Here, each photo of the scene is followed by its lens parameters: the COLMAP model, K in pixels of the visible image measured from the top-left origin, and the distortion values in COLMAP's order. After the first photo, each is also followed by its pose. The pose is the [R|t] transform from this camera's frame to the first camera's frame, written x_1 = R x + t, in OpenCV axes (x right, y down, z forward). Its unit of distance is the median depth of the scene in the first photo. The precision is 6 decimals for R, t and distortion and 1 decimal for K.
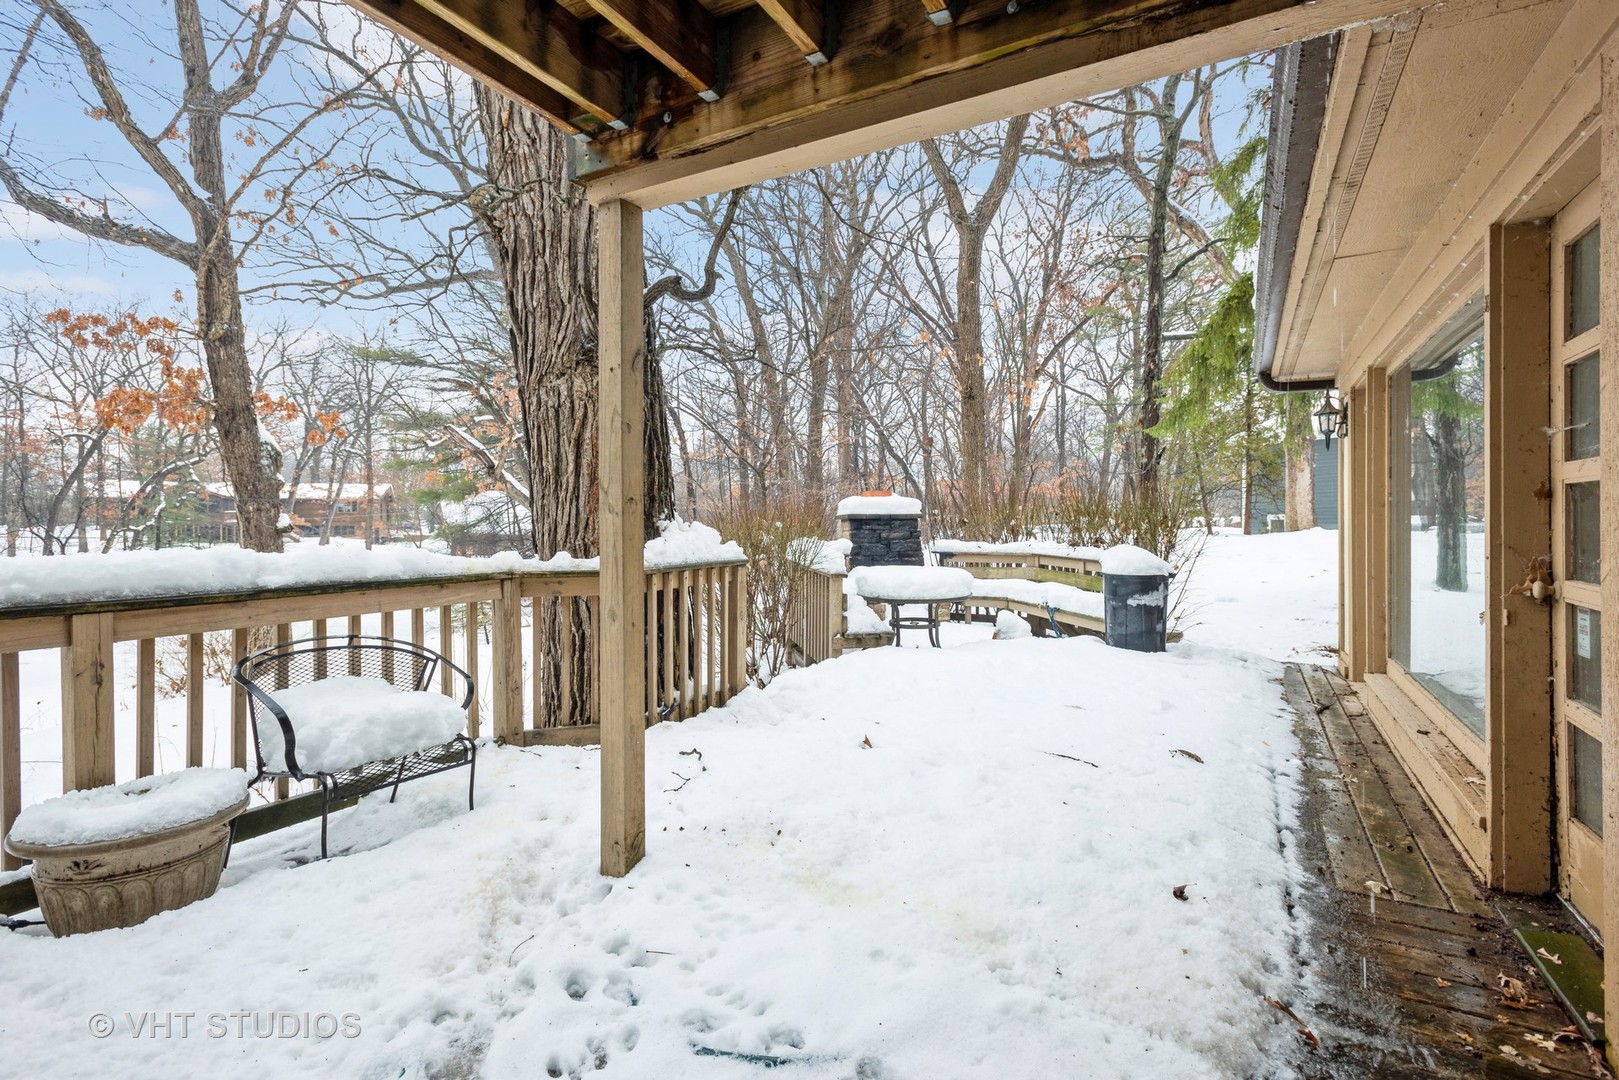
lens RADIAL K [[773.3, 0, 808.7], [0, 773.3, 529.2], [0, 0, 1]] dist [0.001946, -0.000213]
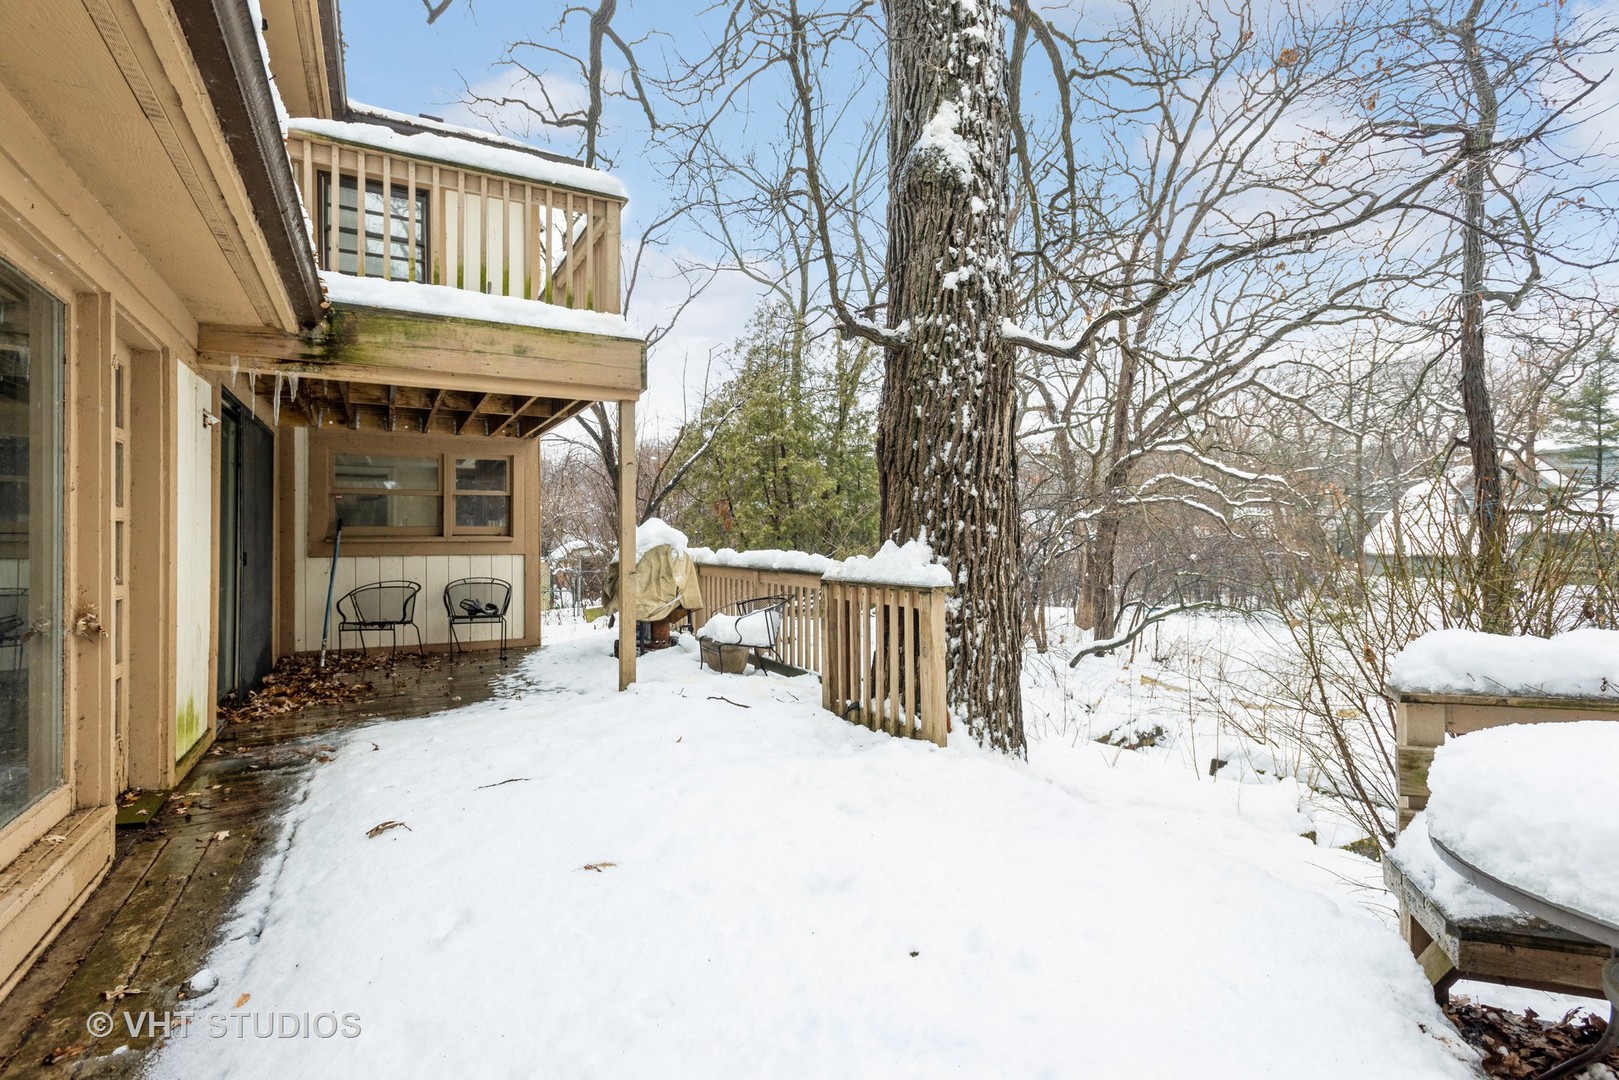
lens RADIAL K [[773.3, 0, 808.7], [0, 773.3, 529.2], [0, 0, 1]] dist [0.001946, -0.000213]
pose [[-0.530652, -0.001151, -0.847589, 1.036839], [-0.001567, 0.999999, -0.000376, -0.032683], [0.847588, 0.001129, -0.530653, 1.986026]]
